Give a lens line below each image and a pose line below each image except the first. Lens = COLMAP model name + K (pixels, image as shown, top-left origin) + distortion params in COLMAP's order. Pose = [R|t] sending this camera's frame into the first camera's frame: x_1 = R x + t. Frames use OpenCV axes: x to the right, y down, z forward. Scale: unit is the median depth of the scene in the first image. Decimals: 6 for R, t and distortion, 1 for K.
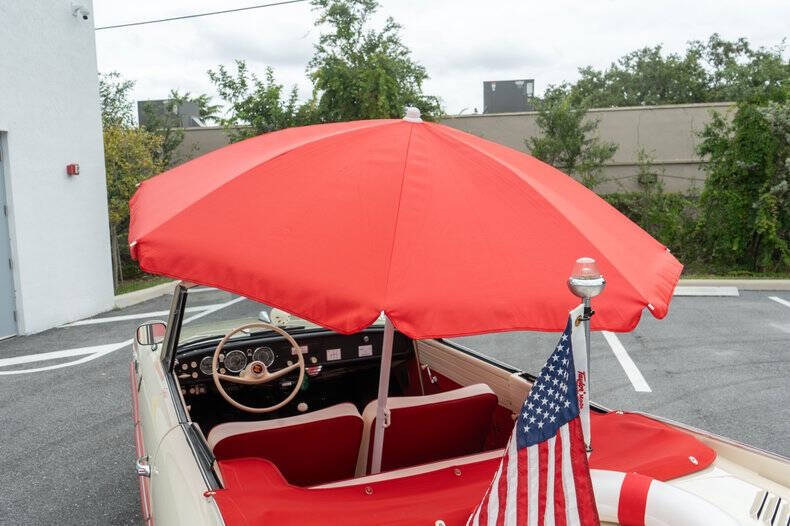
lens RADIAL K [[650.9, 0, 367.4], [0, 650.9, 259.1], [0, 0, 1]] dist [0.000045, 0.000841]
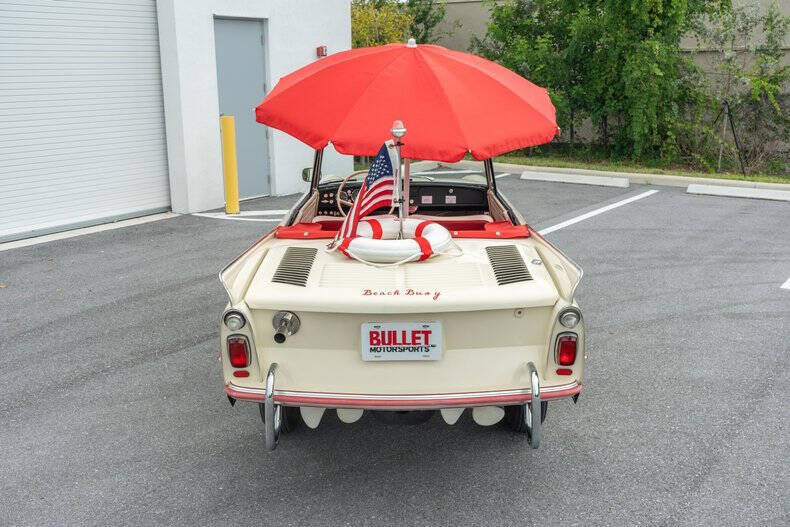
lens RADIAL K [[781.1, 0, 371.3], [0, 781.1, 265.7], [0, 0, 1]] dist [0.011495, 0.004278]
pose [[0.915304, 0.113898, -0.386324, 0.117760], [-0.057426, 0.986287, 0.154725, 0.007269], [0.398649, -0.119436, 0.909293, -0.142569]]
